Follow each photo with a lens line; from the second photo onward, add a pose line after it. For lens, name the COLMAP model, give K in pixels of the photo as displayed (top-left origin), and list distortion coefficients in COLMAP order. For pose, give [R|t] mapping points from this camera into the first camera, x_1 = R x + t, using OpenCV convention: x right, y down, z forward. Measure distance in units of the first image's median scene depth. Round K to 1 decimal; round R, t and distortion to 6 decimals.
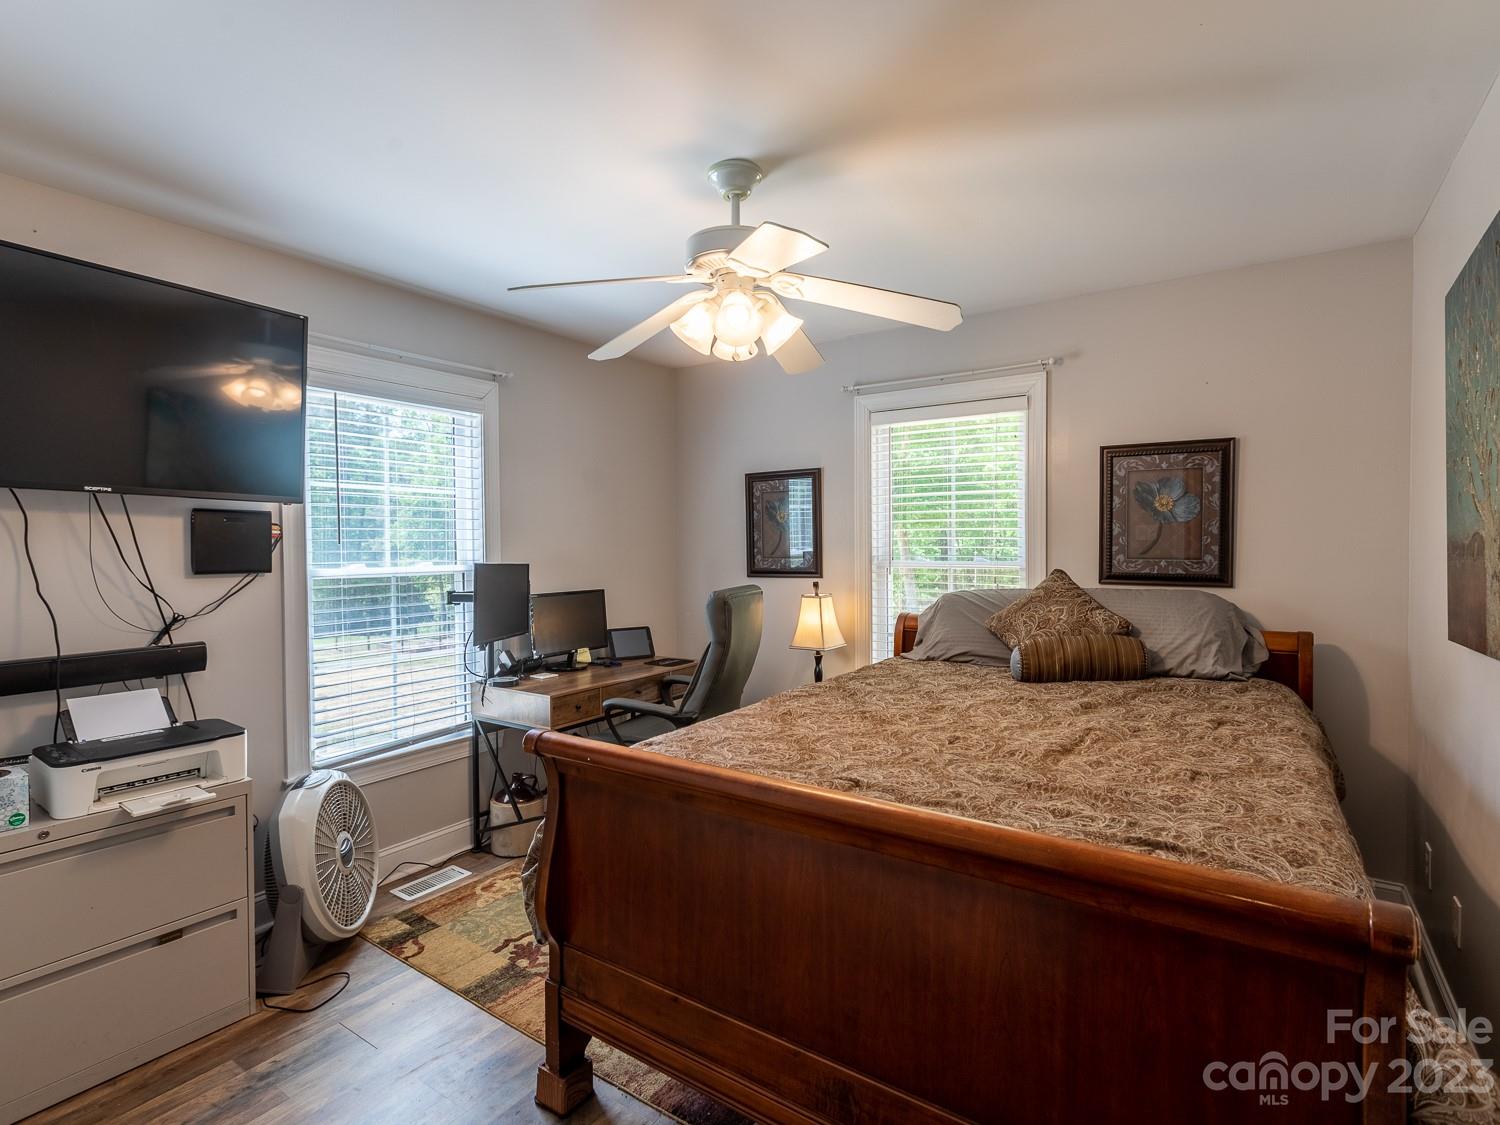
lens RADIAL K [[751.6, 0, 748.5], [0, 751.6, 558.0], [0, 0, 1]] dist [0.003366, 0.000498]
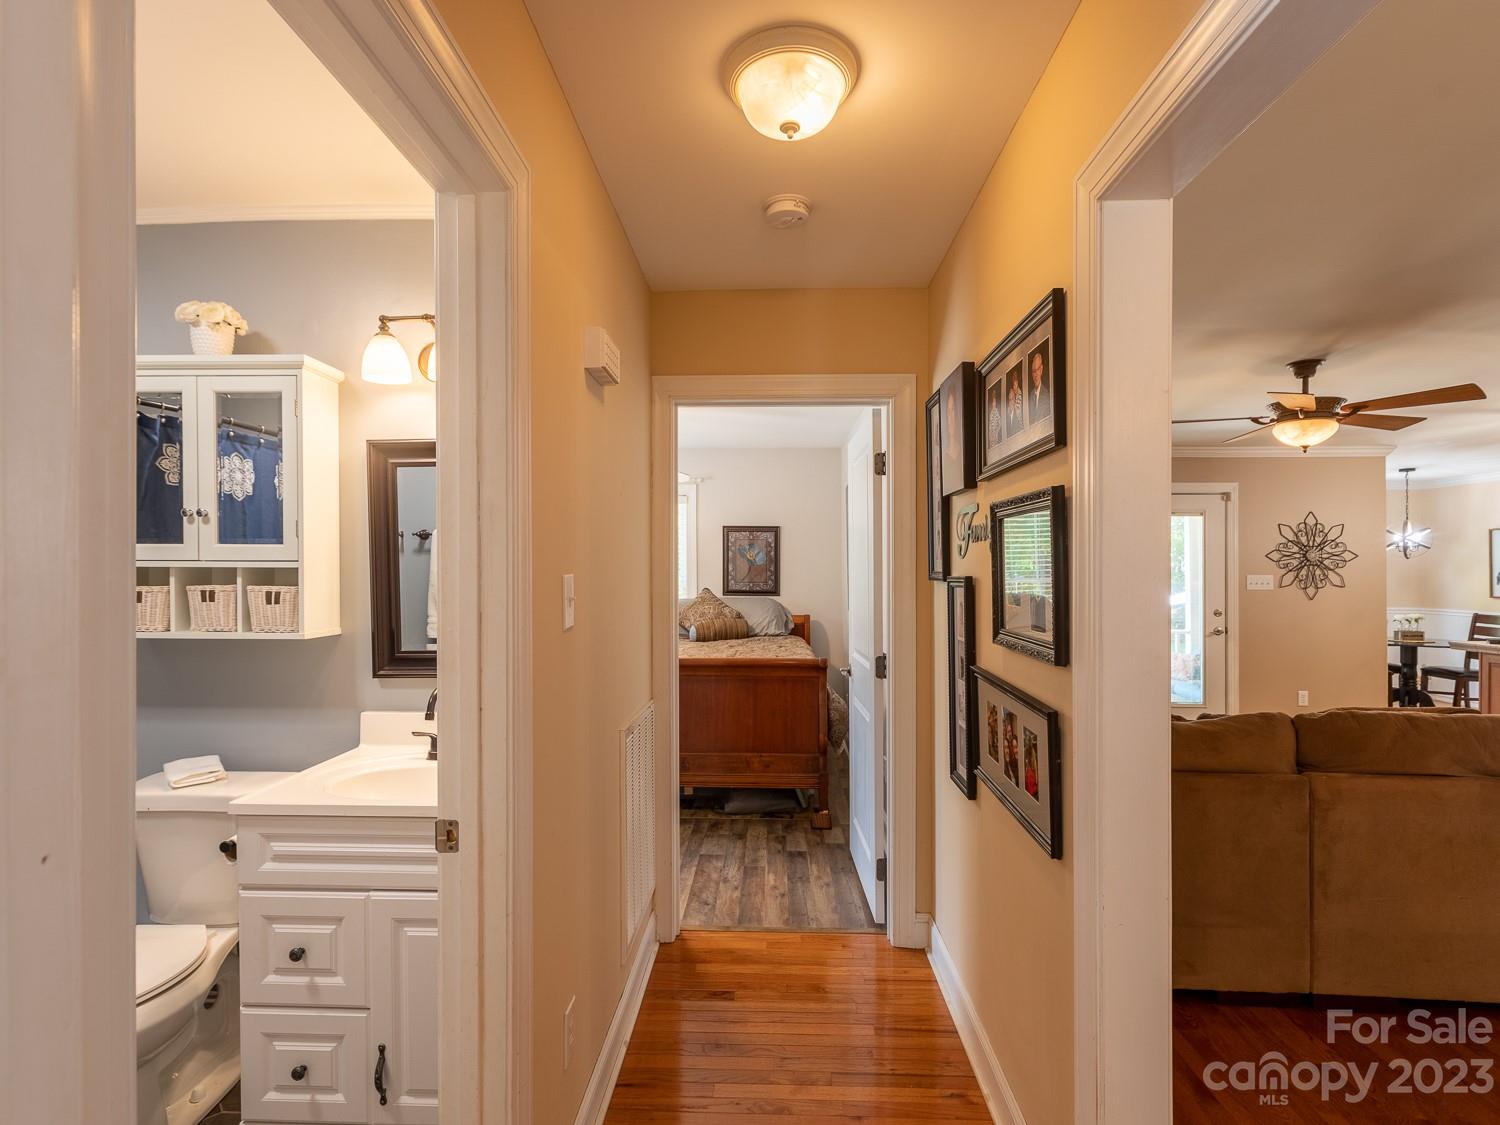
lens RADIAL K [[751.6, 0, 744.5], [0, 751.6, 568.0], [0, 0, 1]] dist [0.003366, 0.000498]
pose [[0.850363, 0.005117, 0.526171, -0.562160], [0.009168, 0.999657, -0.024538, 0.012357], [-0.526116, 0.025690, 0.850025, -0.759256]]
